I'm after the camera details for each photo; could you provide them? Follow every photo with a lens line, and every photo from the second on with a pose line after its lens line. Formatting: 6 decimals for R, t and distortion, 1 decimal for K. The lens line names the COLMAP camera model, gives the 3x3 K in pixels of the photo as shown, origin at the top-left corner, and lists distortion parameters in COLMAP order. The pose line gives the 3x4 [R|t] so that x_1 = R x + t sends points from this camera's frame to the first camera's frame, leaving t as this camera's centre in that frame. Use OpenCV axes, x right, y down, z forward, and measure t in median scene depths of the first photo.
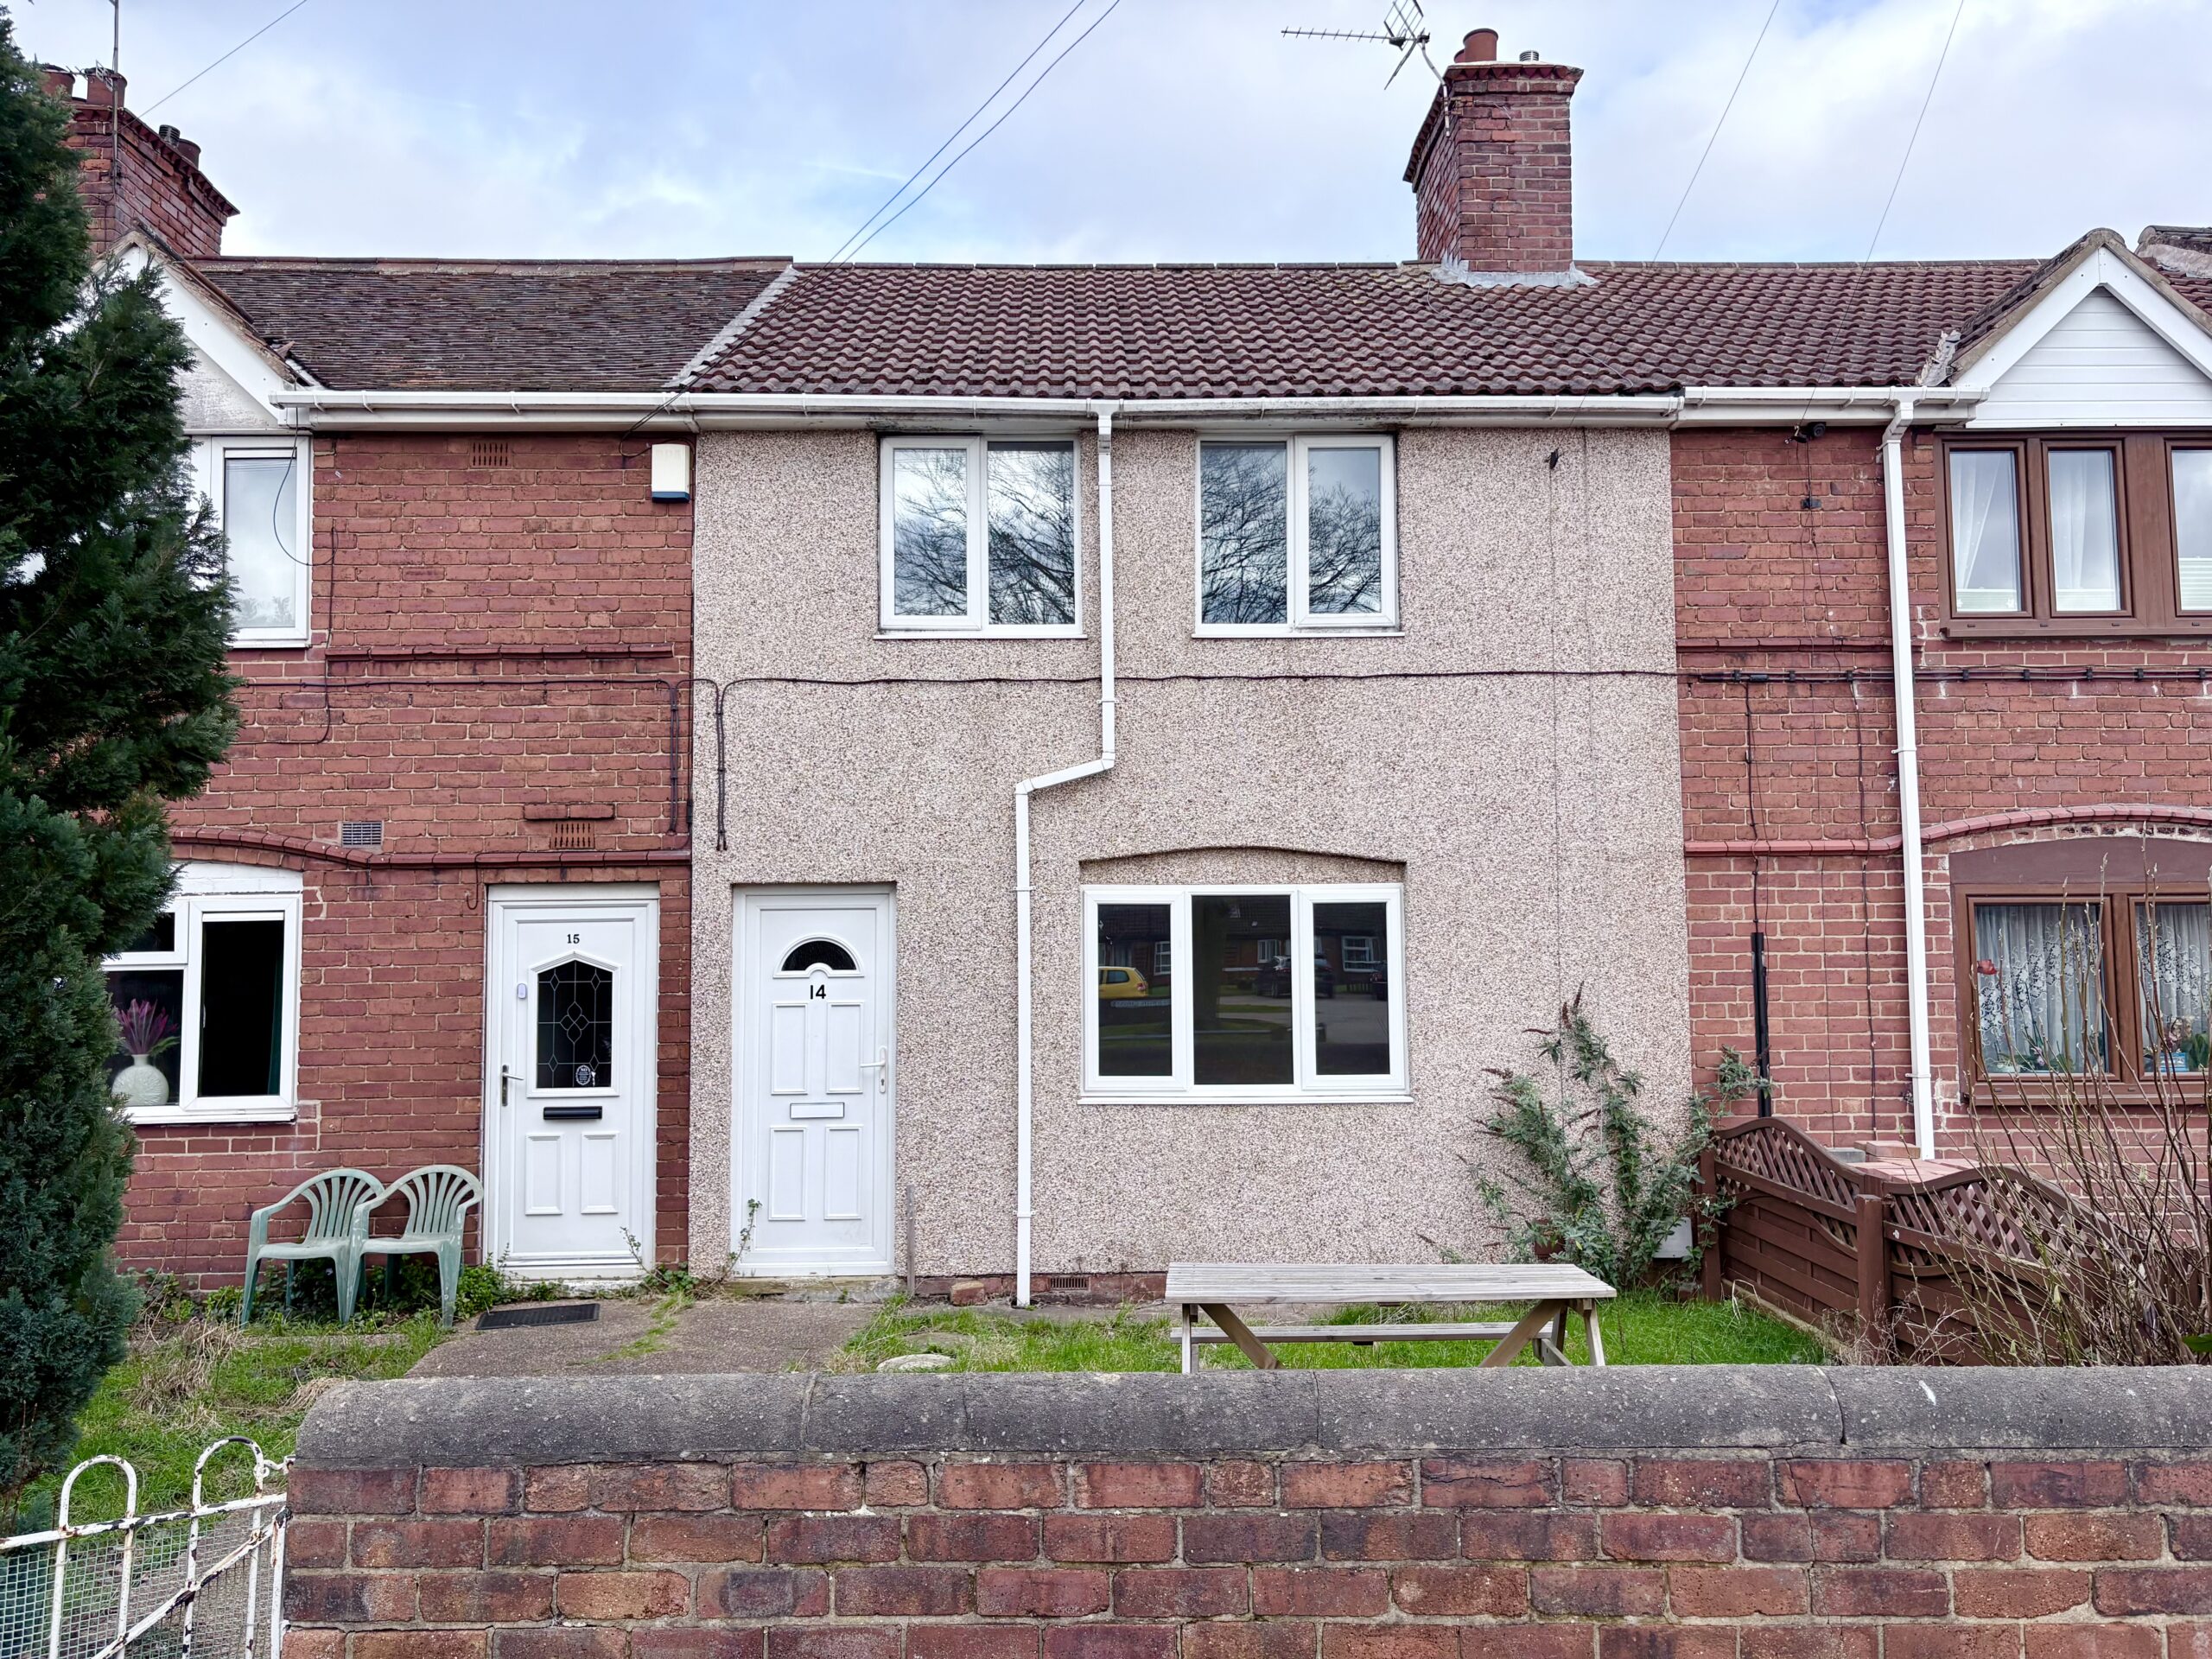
lens RADIAL K [[1679.4, 0, 1100.6], [0, 1679.4, 817.4], [0, 0, 1]] dist [0.052920, -0.055824]
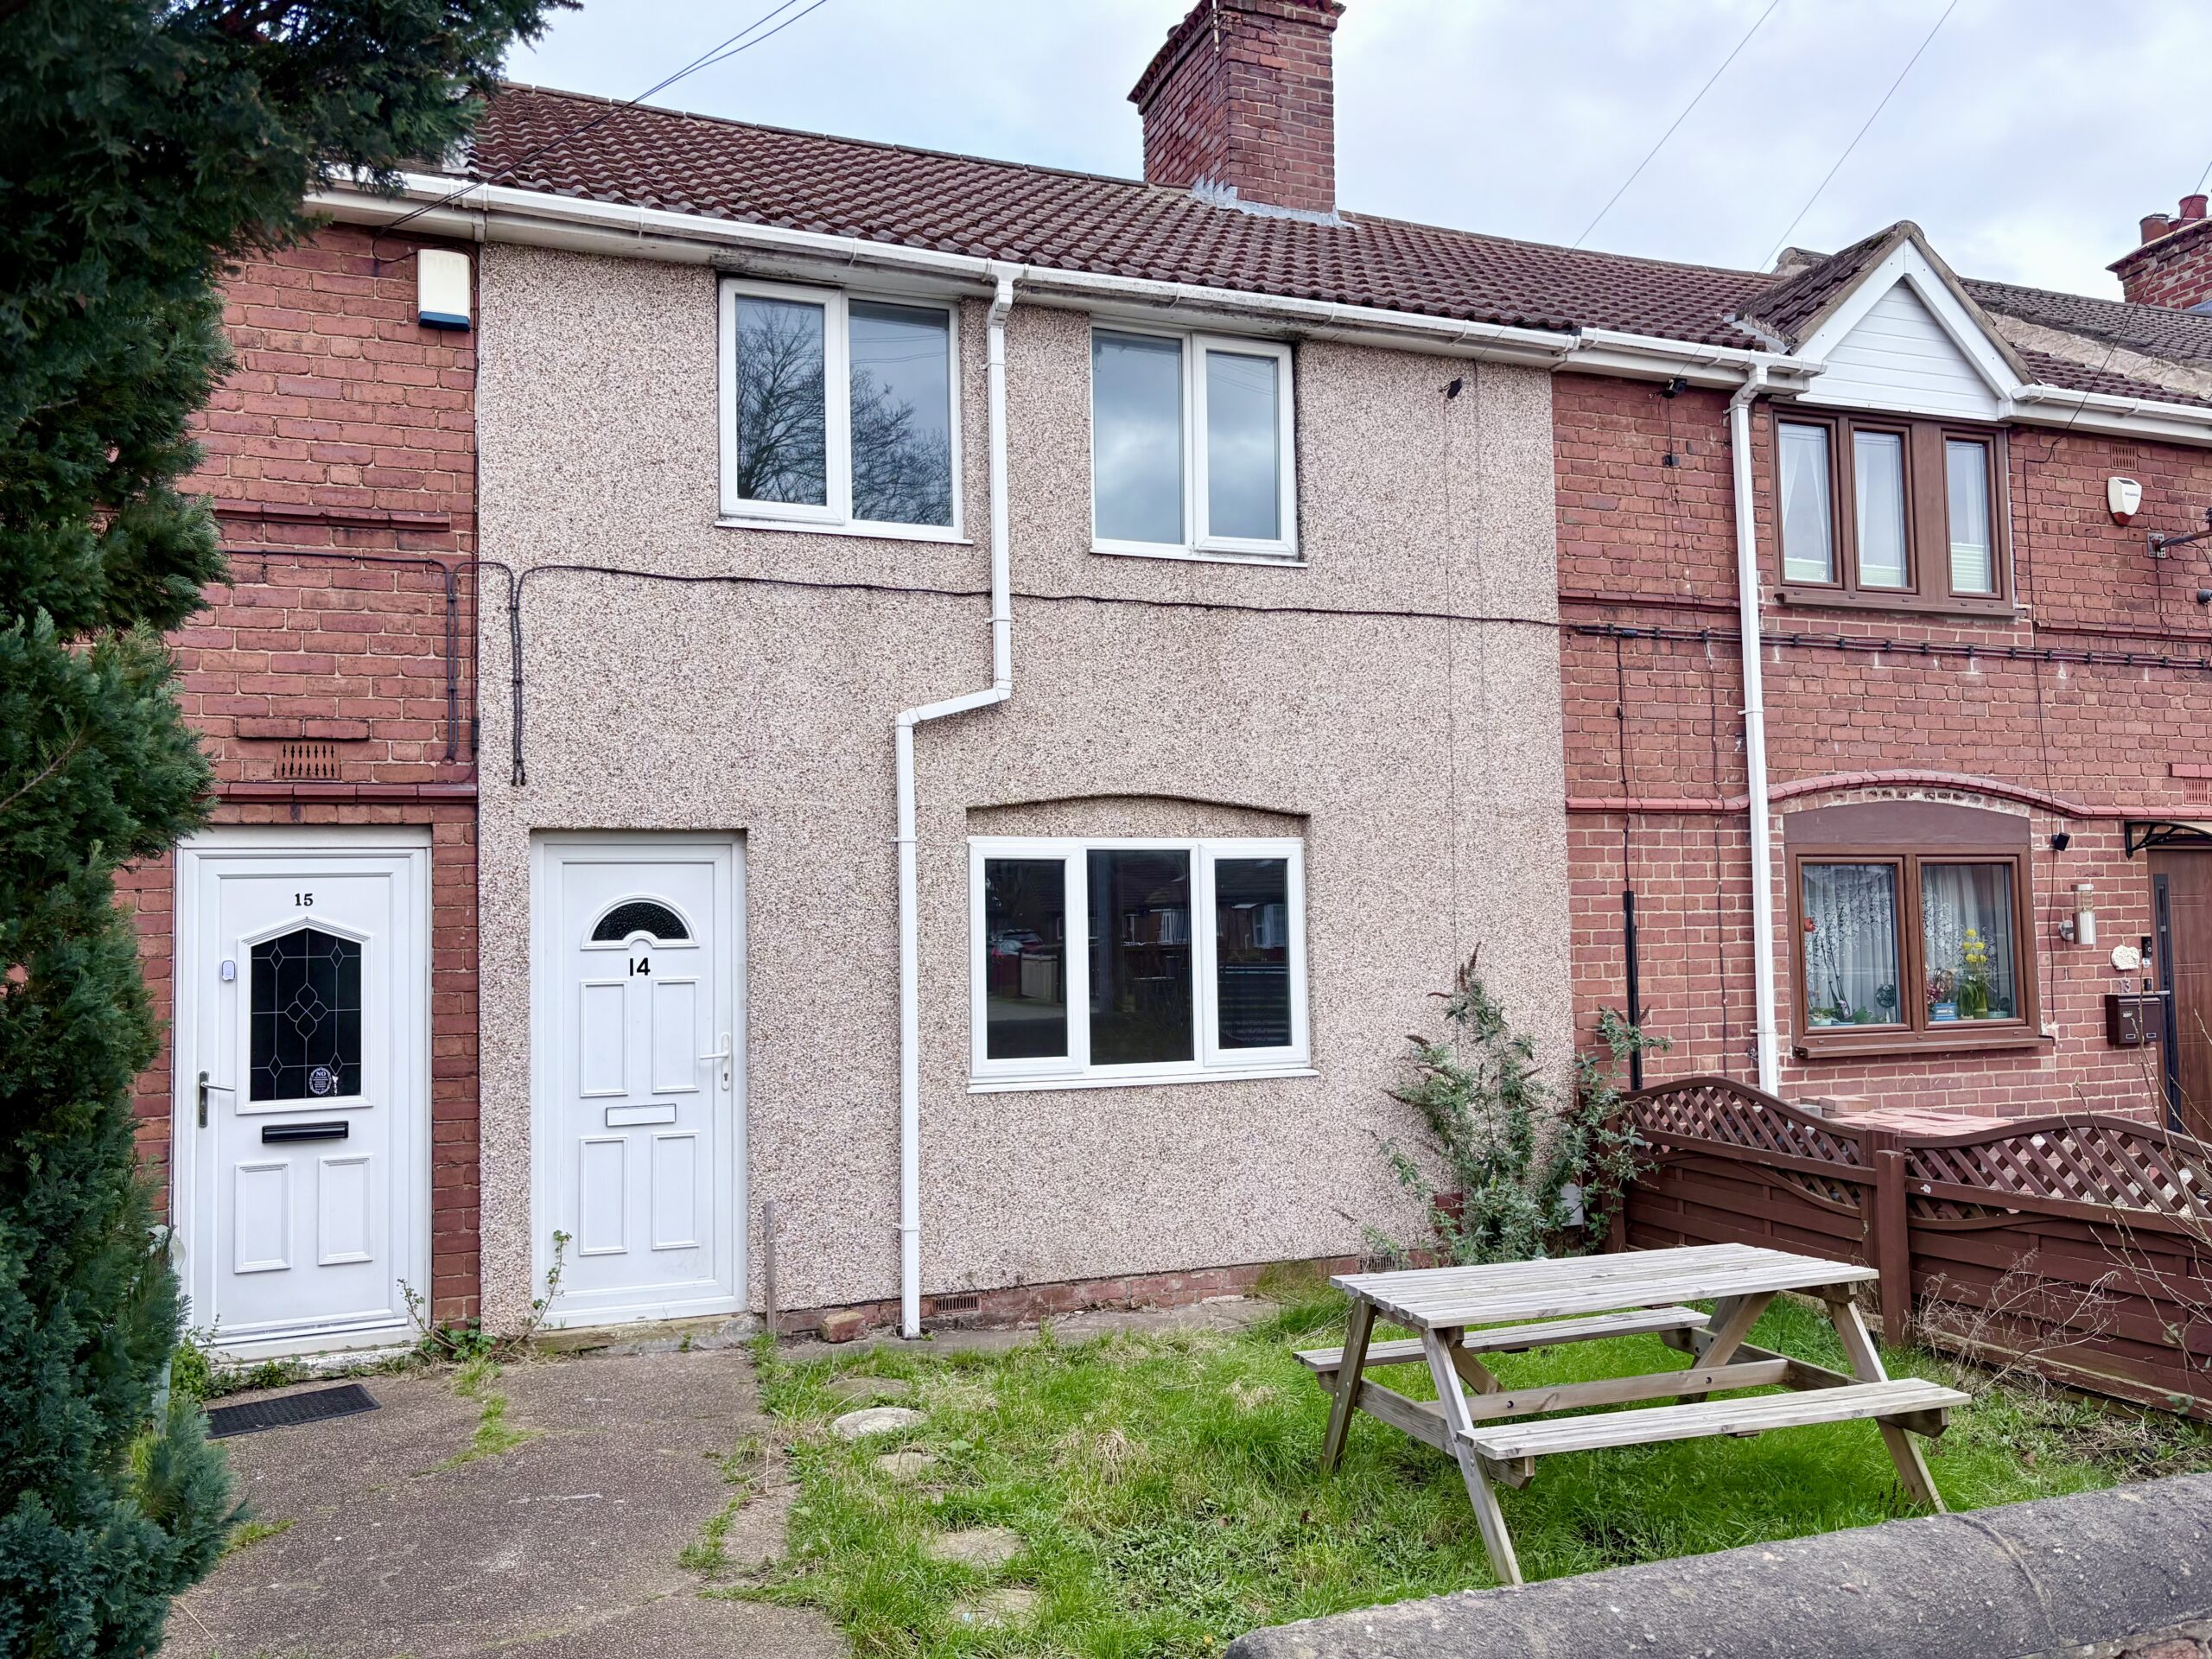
lens RADIAL K [[1679.7, 0, 1106.0], [0, 1679.7, 829.5], [0, 0, 1]] dist [0.026142, -0.011343]
pose [[0.942280, 0.012326, 0.334598, -0.227116], [-0.019411, 0.999652, 0.017841, 0.020448], [-0.334261, -0.023306, 0.942192, 0.176660]]
